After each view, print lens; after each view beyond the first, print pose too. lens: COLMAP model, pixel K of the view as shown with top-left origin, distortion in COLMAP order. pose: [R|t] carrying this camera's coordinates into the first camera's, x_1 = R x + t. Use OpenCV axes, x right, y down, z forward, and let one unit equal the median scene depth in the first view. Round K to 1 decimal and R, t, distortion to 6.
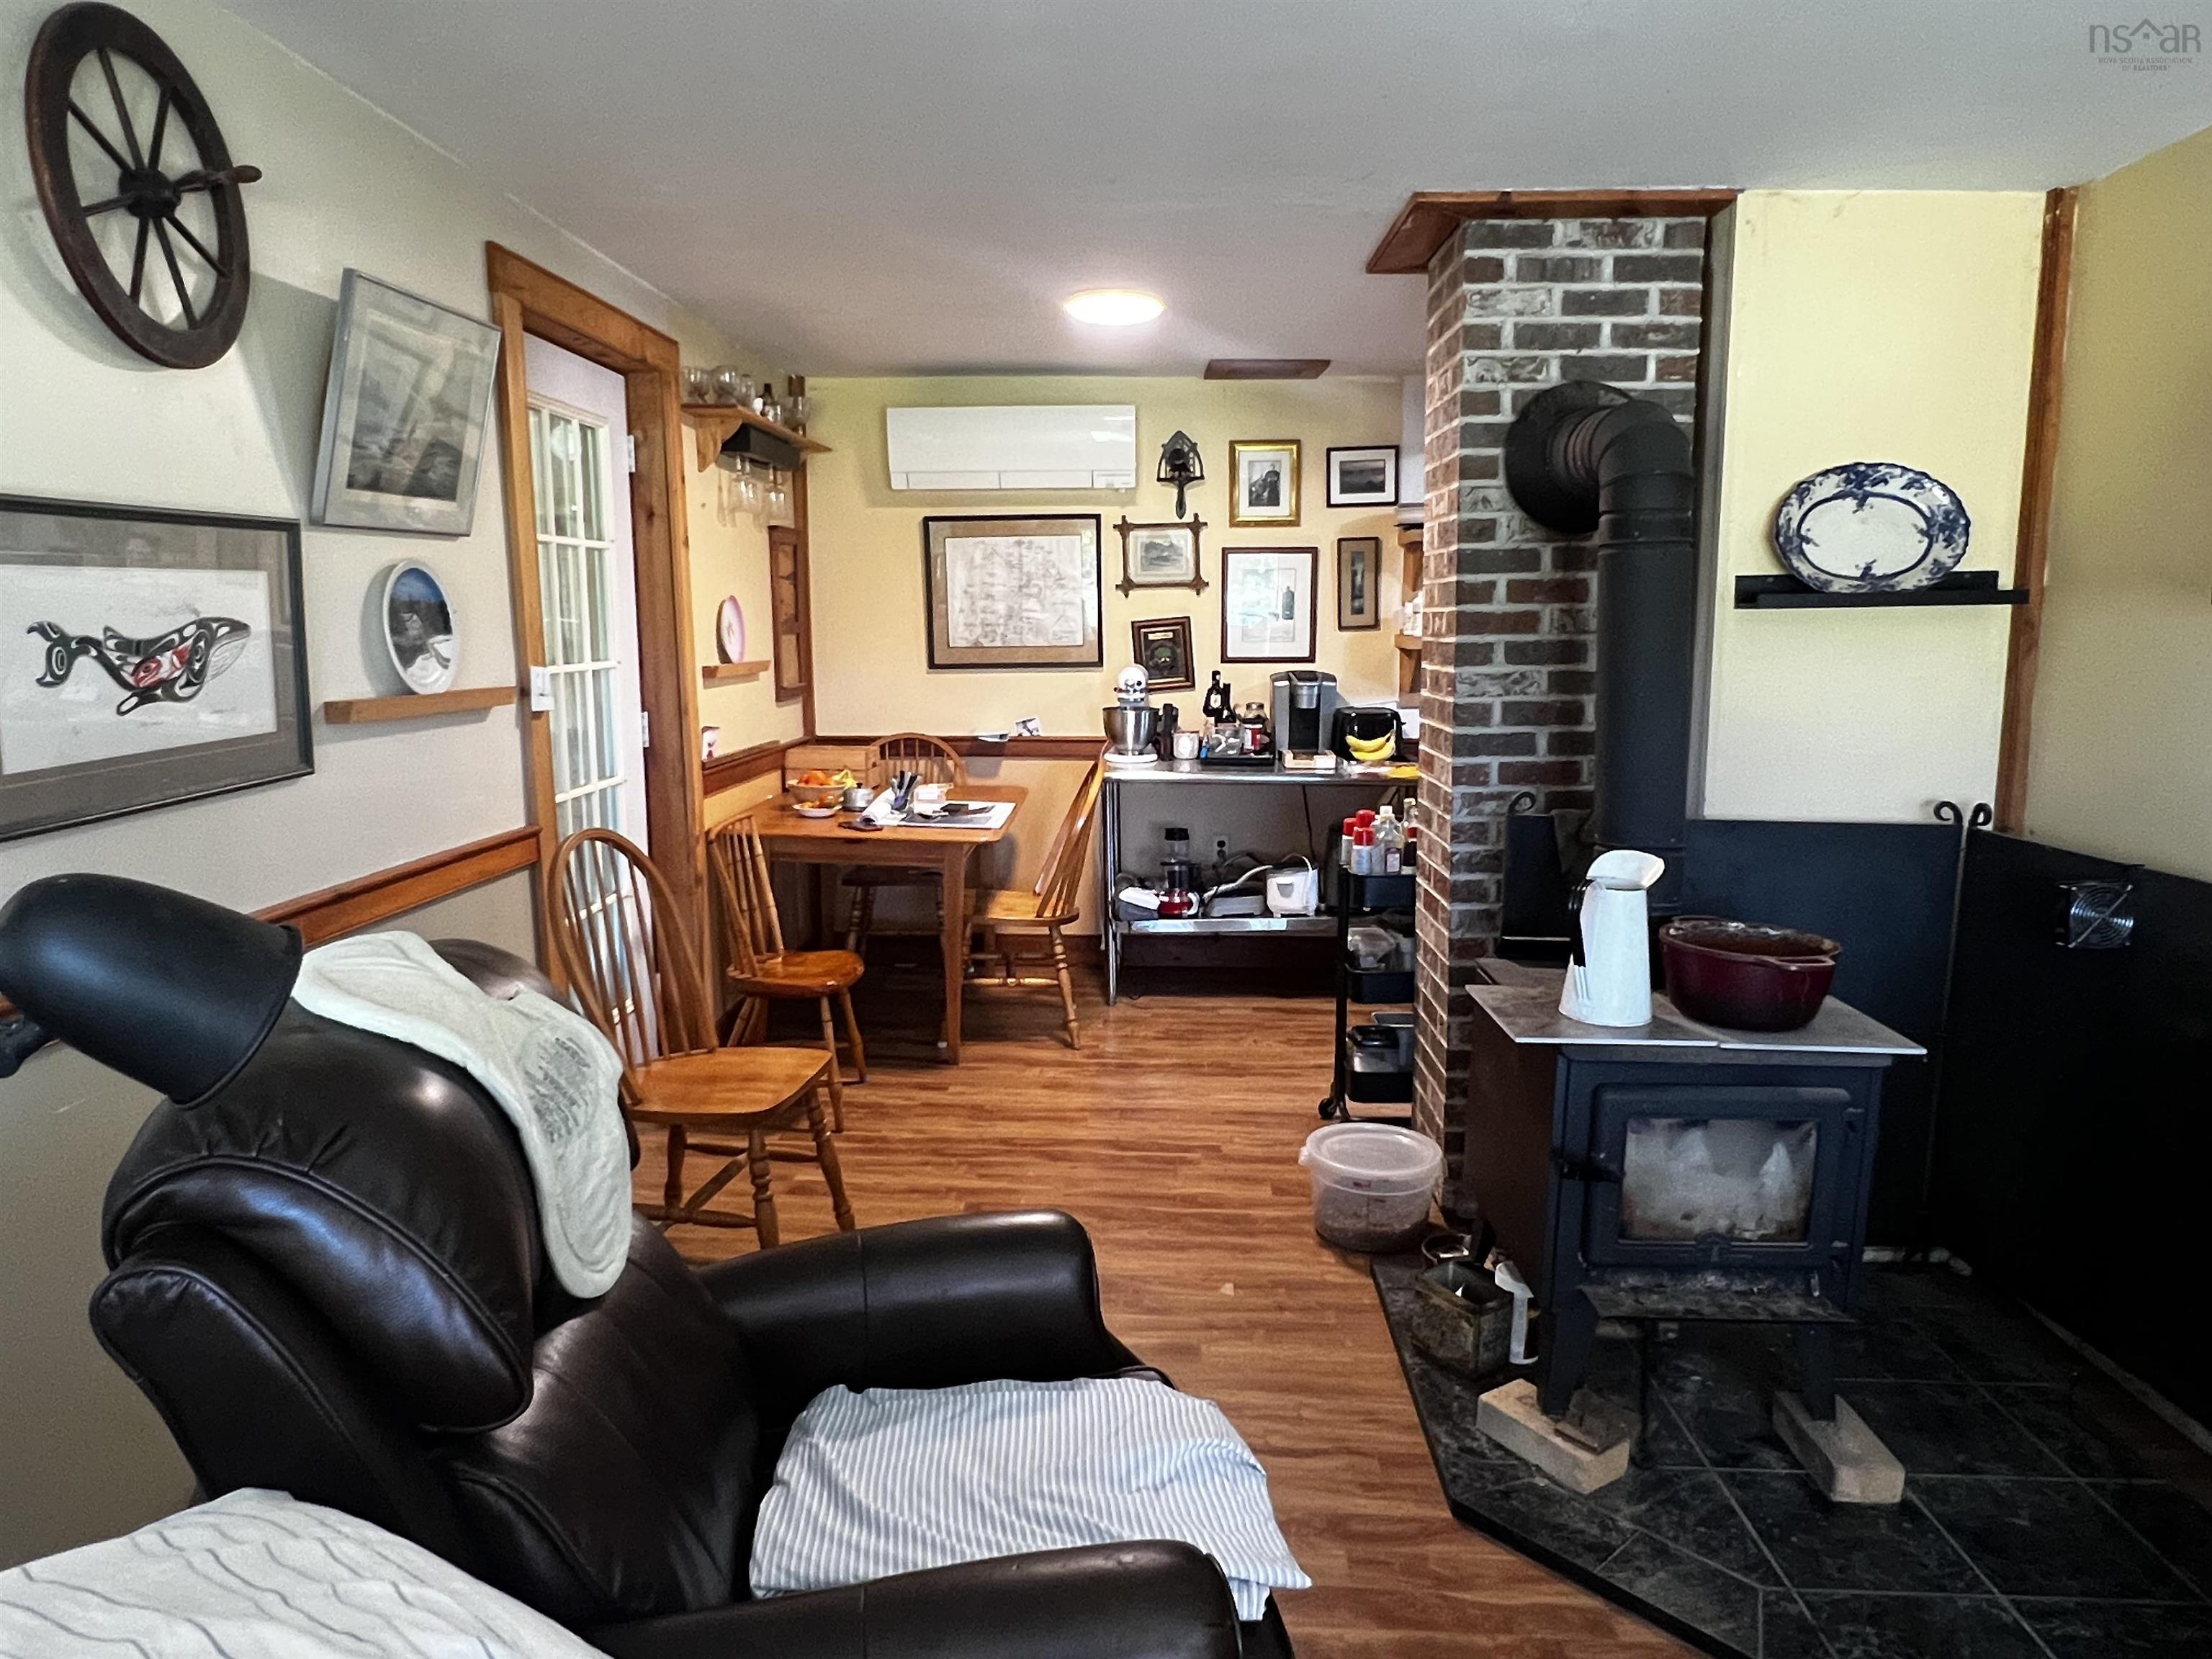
lens RADIAL K [[1443.0, 0, 1118.9], [0, 1443.0, 825.7], [0, 0, 1]] dist [-0.002112, -0.000434]
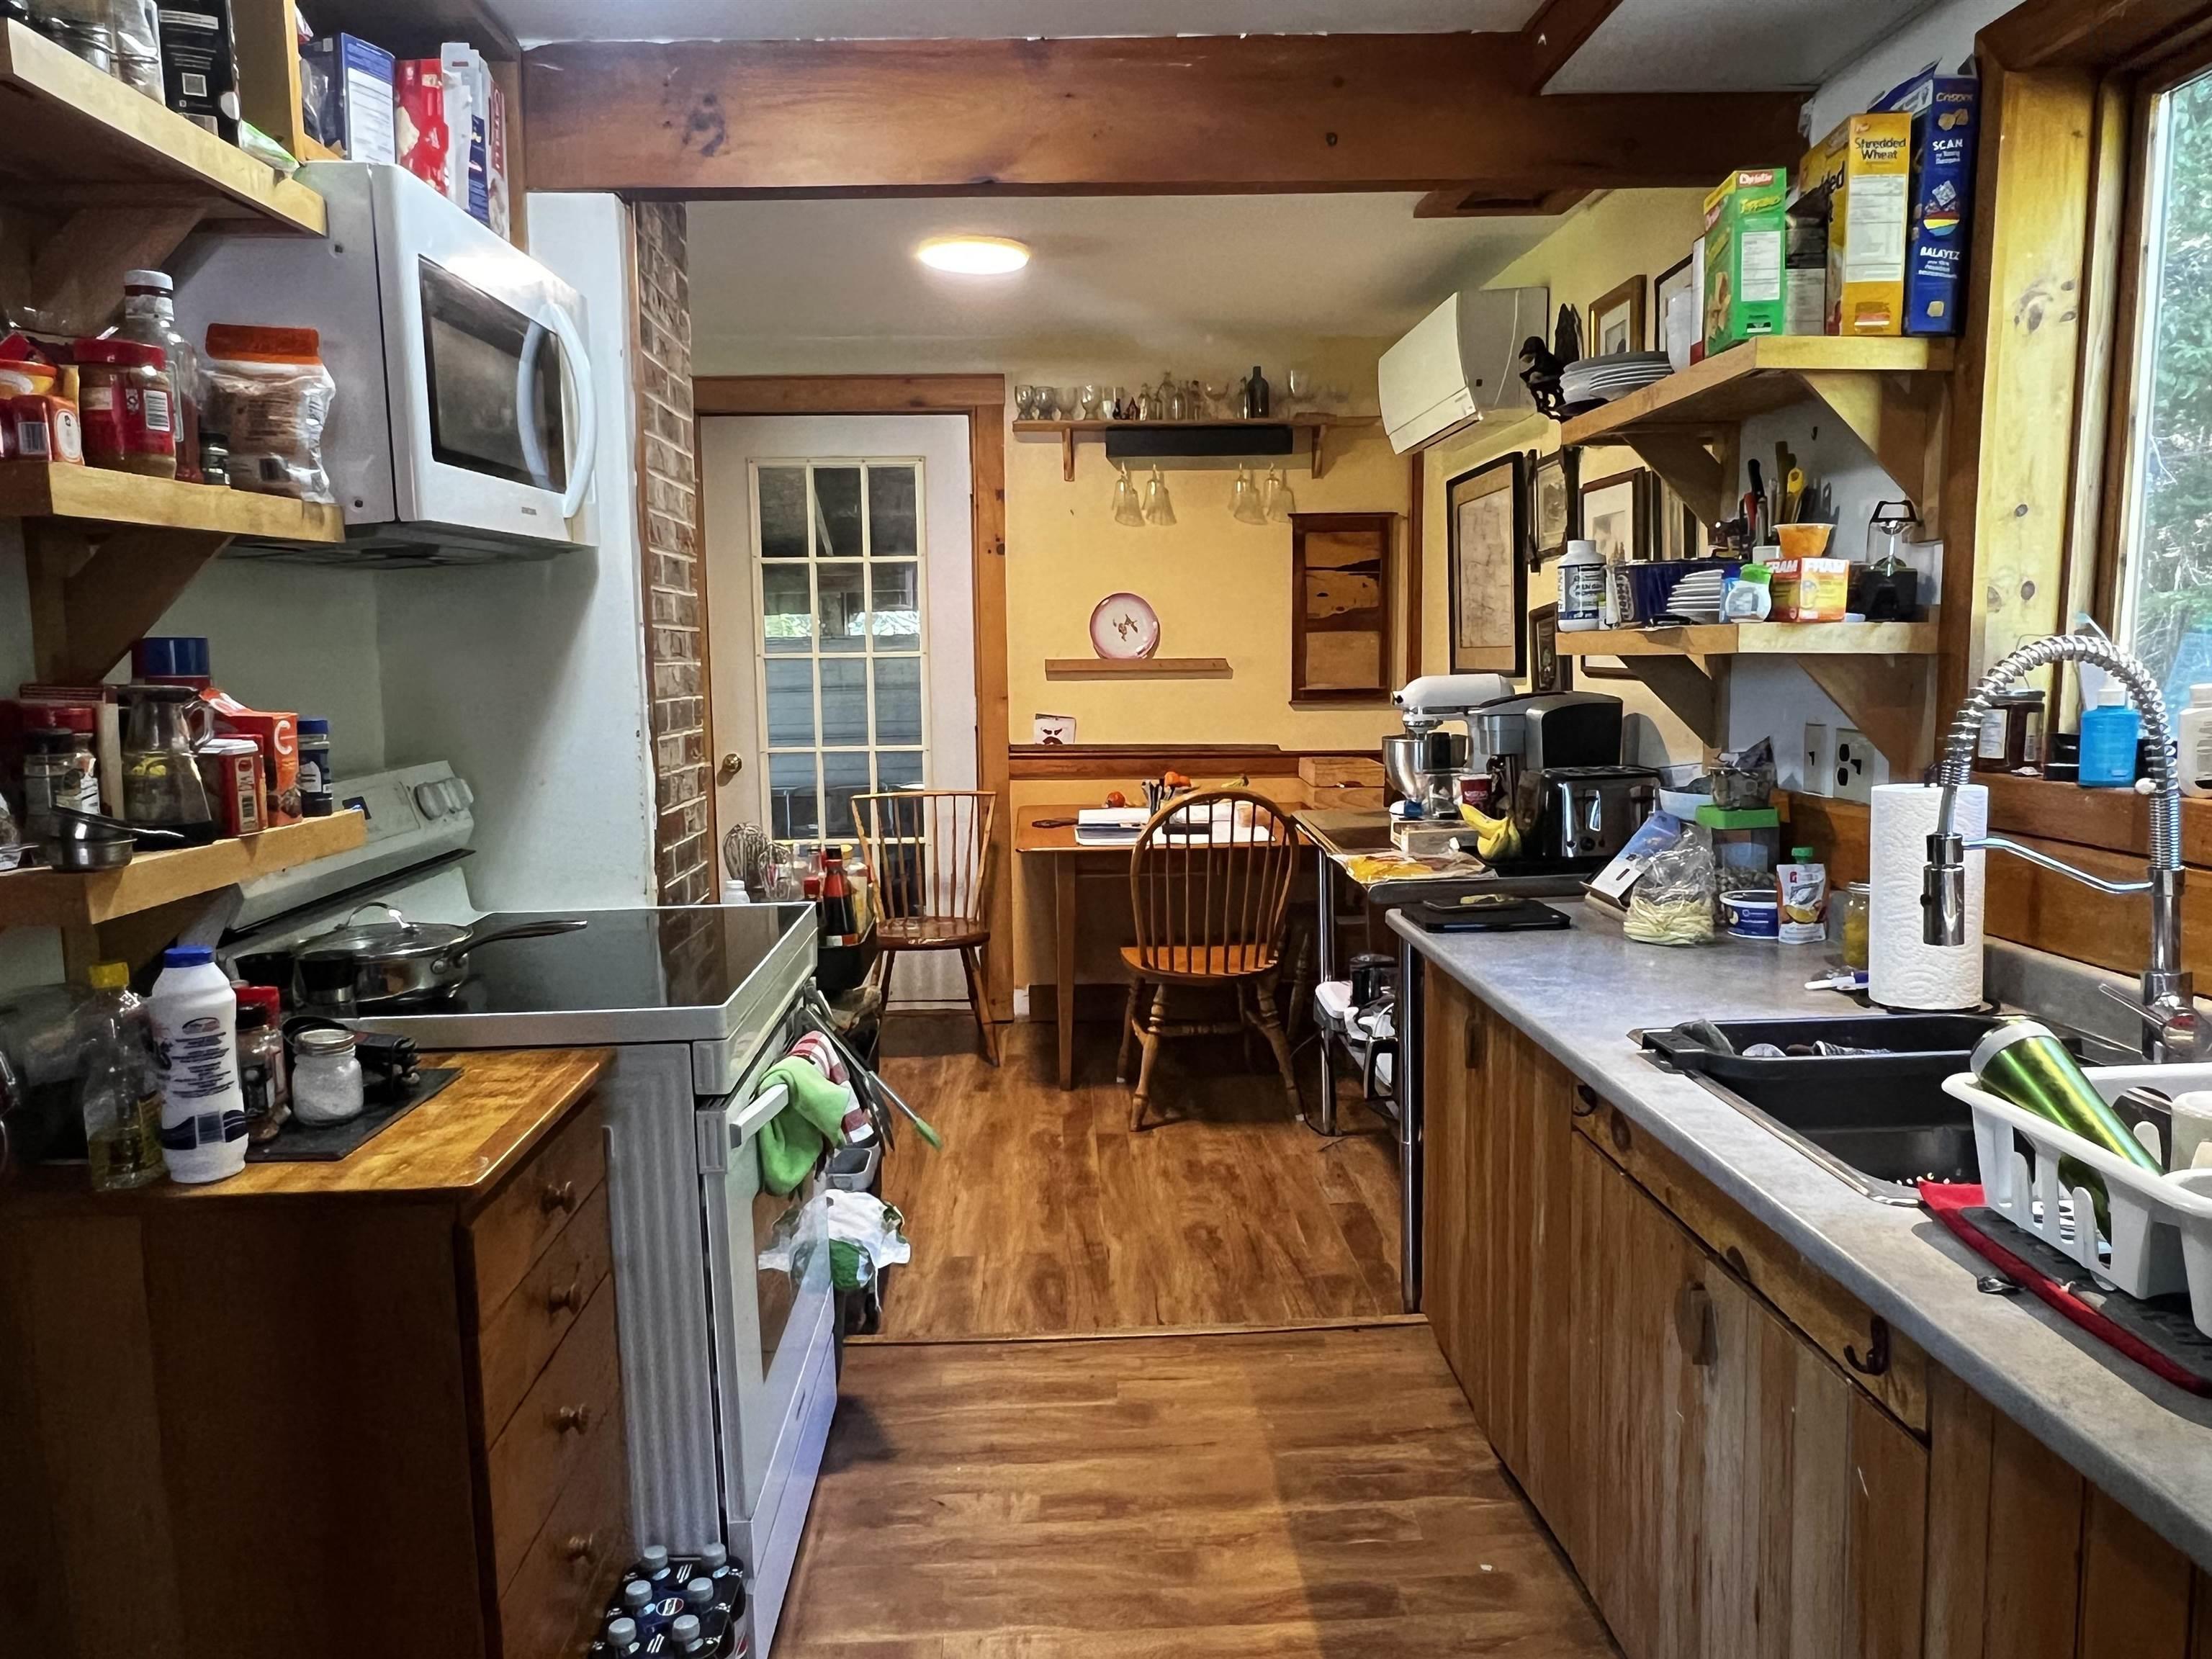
lens RADIAL K [[1555.4, 0, 1085.5], [0, 1555.4, 830.2], [0, 0, 1]] dist [0.000014, -0.006731]
pose [[0.060913, 0.123215, -0.990509, 0.978230], [-0.133461, 0.984446, 0.114254, -0.132401], [0.989180, 0.125234, 0.076410, 1.038442]]
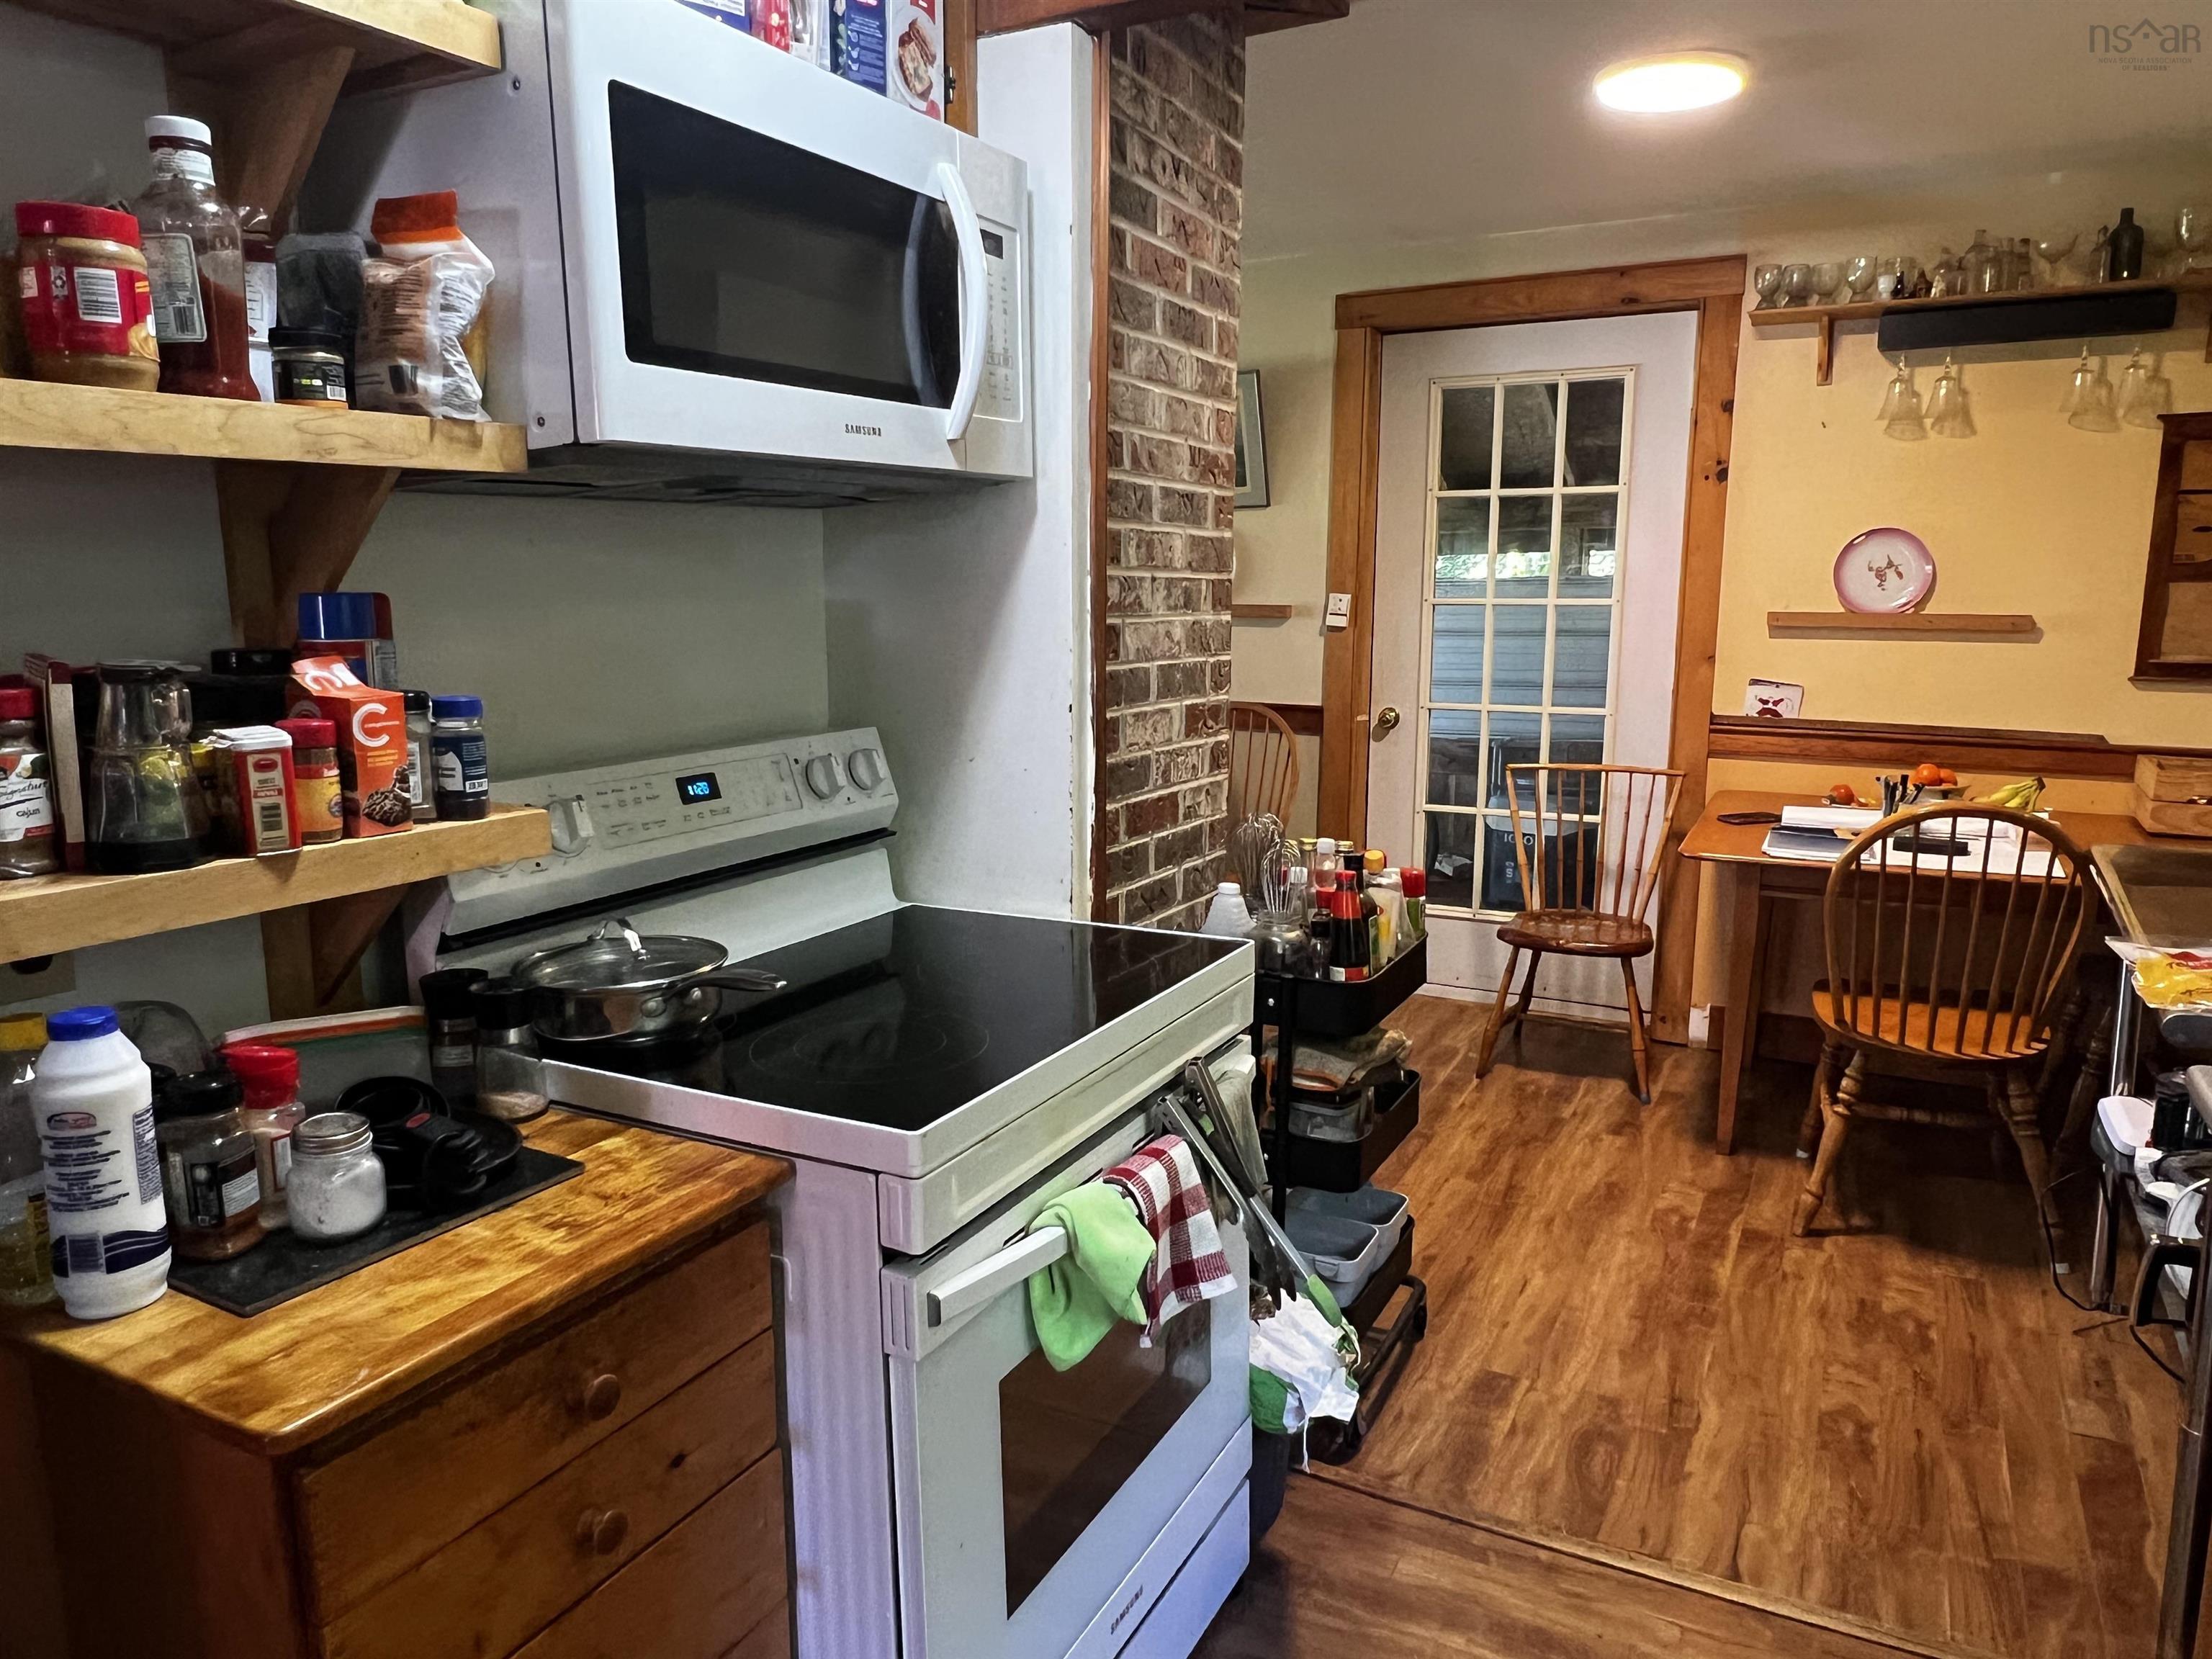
lens RADIAL K [[1443.0, 0, 1109.0], [0, 1443.0, 828.2], [0, 0, 1]] dist [-0.002112, -0.000434]
pose [[-0.444061, 0.155615, -0.882380, 0.753558], [-0.127094, 0.963905, 0.233954, -0.149899], [0.886937, 0.216035, -0.408254, 1.118919]]
